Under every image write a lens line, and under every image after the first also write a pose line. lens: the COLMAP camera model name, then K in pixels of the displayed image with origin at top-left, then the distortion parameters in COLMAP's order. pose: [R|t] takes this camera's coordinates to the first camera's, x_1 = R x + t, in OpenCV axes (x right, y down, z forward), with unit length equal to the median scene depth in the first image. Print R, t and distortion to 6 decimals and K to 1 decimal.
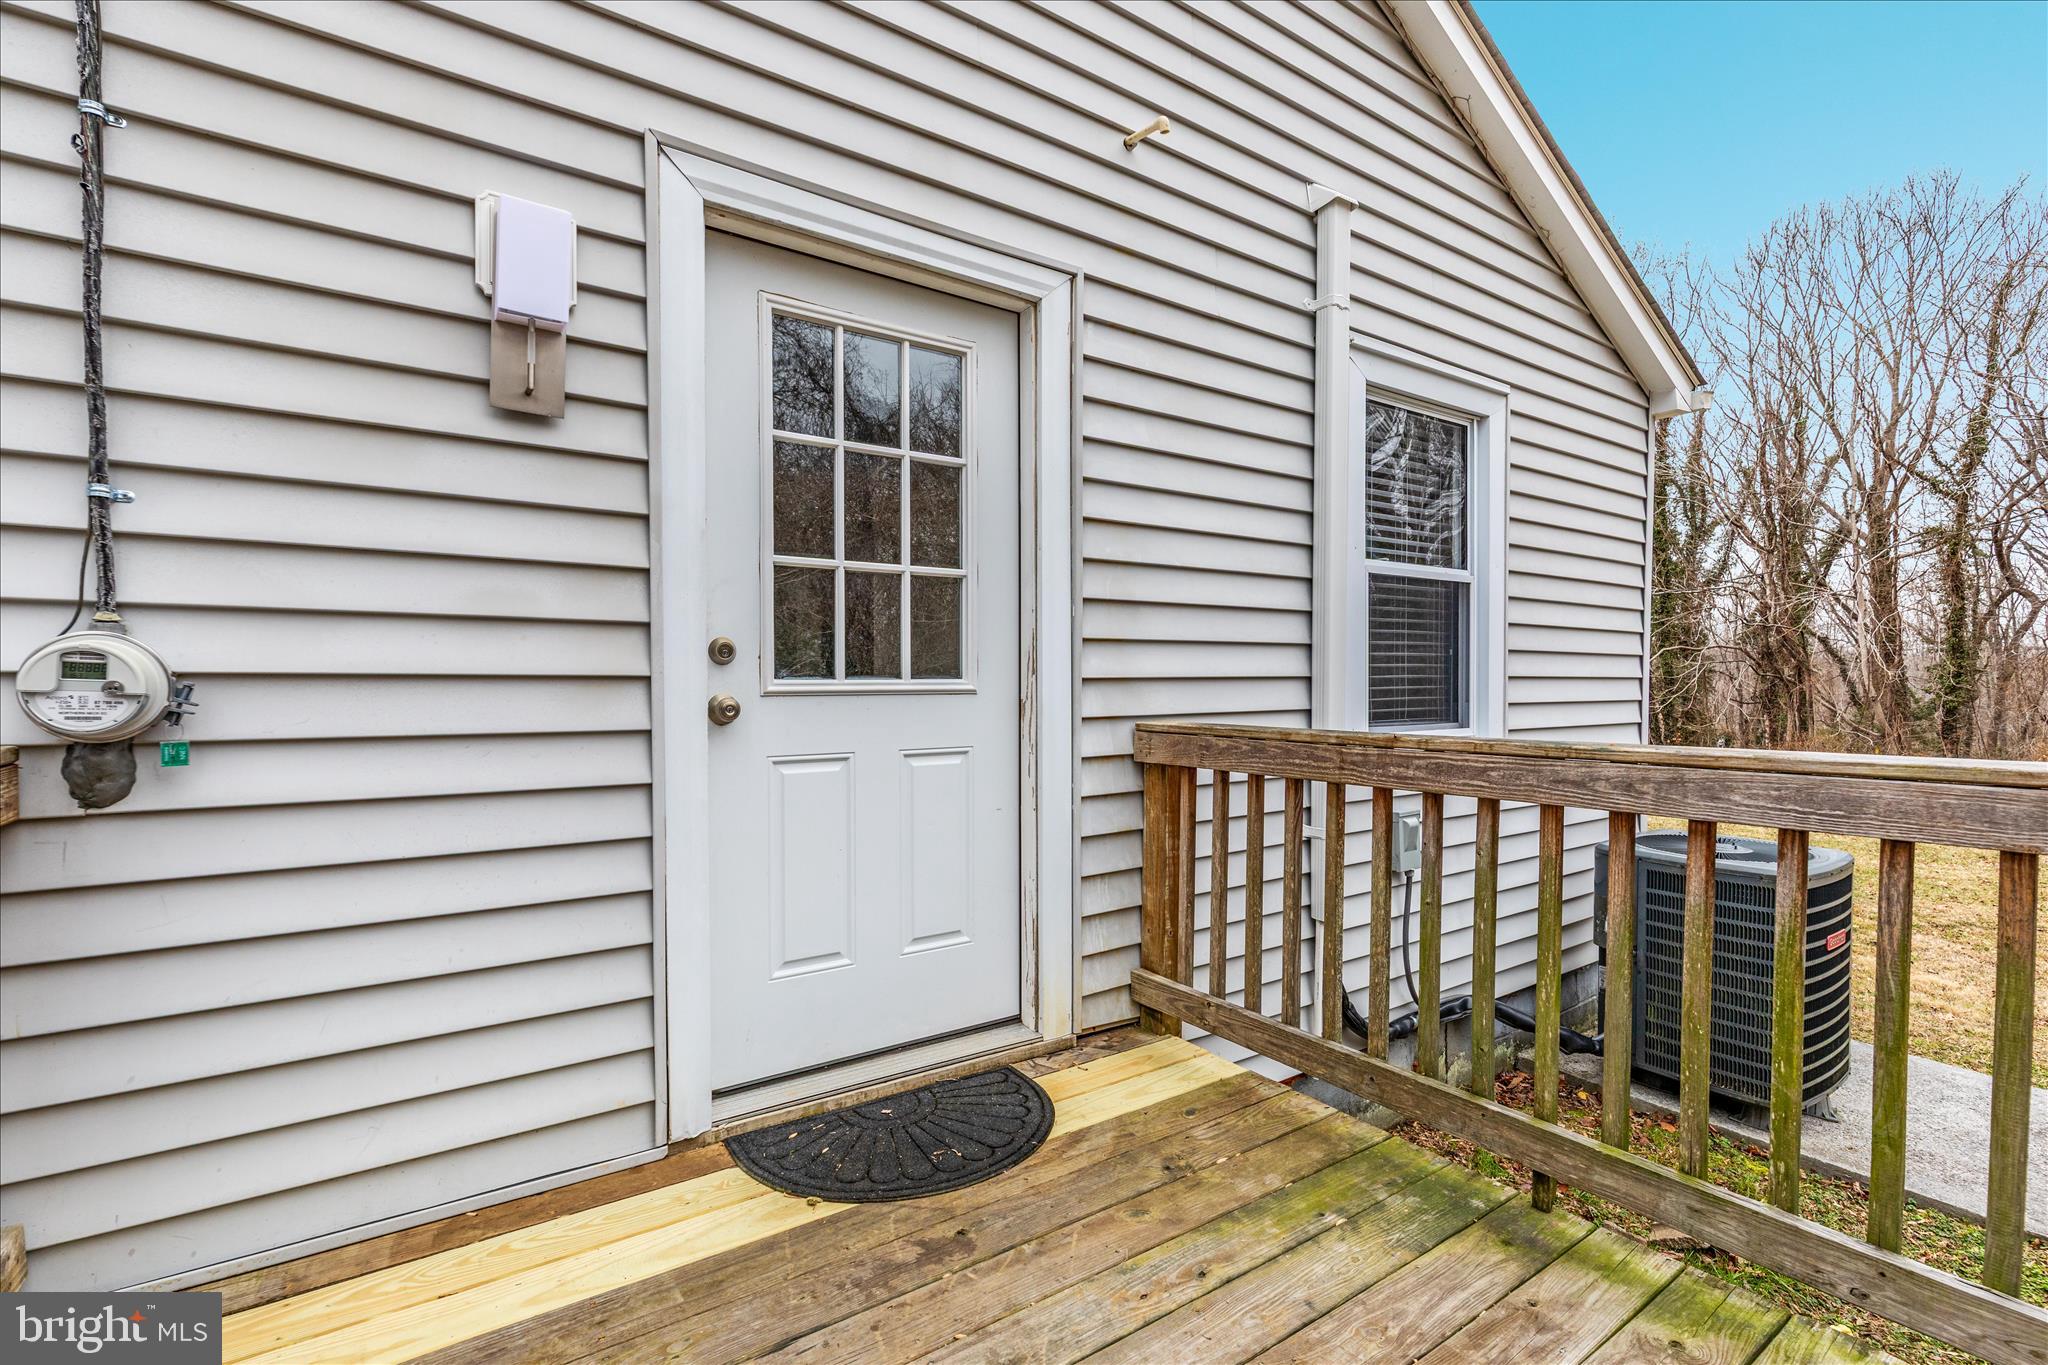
lens RADIAL K [[917.4, 0, 1021.6], [0, 917.4, 686.7], [0, 0, 1]] dist [0.004813, -0.000016]
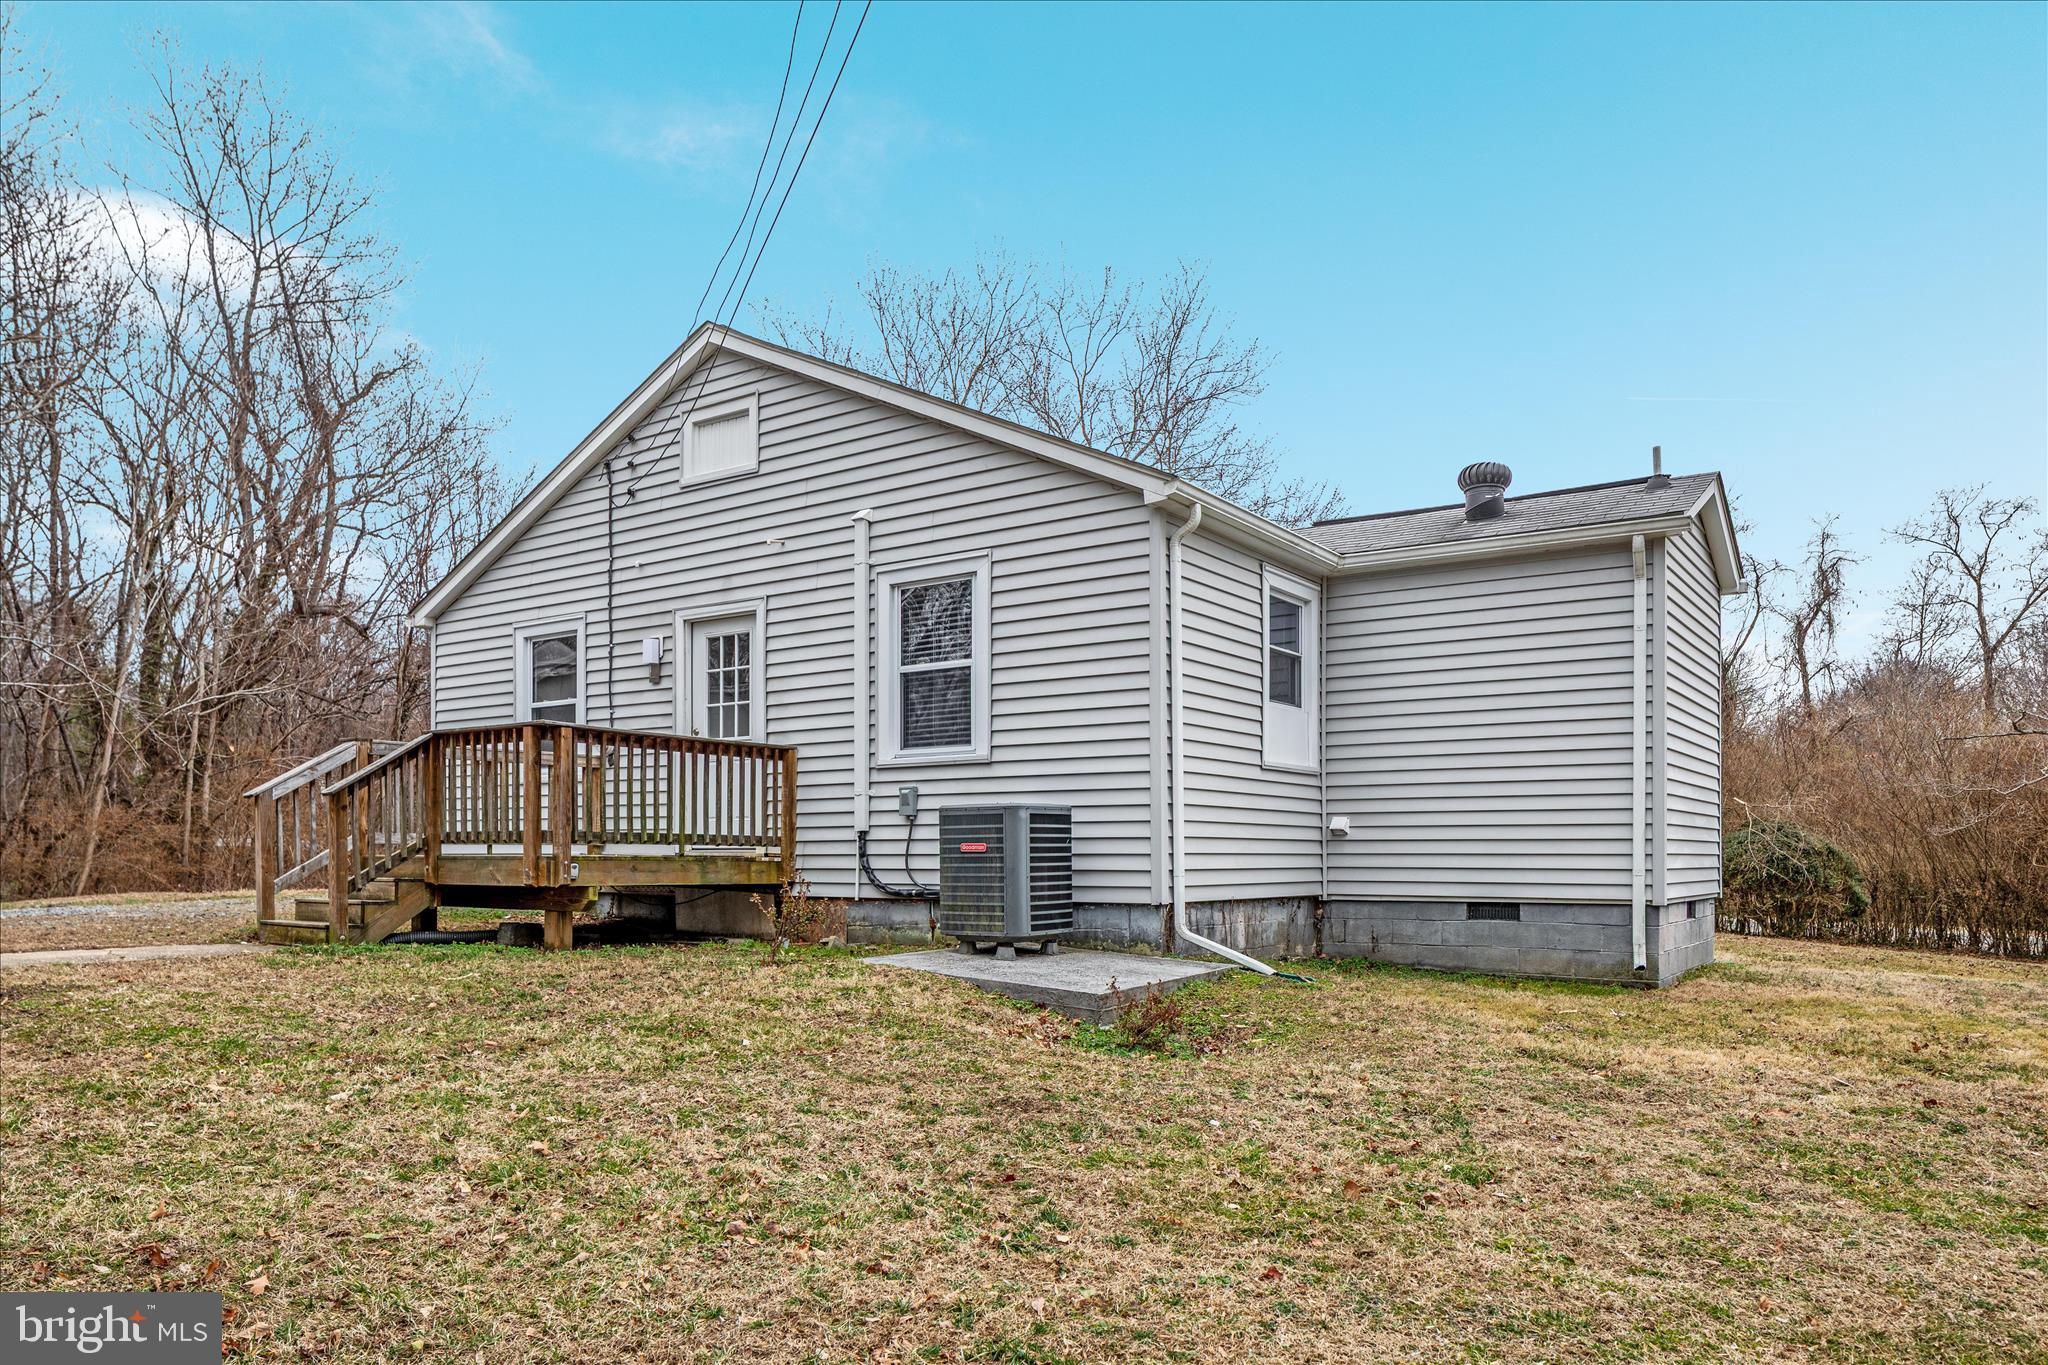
lens RADIAL K [[1375.6, 0, 1007.6], [0, 1375.6, 721.0], [0, 0, 1]] dist [0.002908, 0.000456]
pose [[0.346559, -0.079049, -0.934691, 4.488621], [0.007866, 0.996653, -0.081373, 0.321437], [0.937995, 0.020849, 0.346021, 0.202645]]
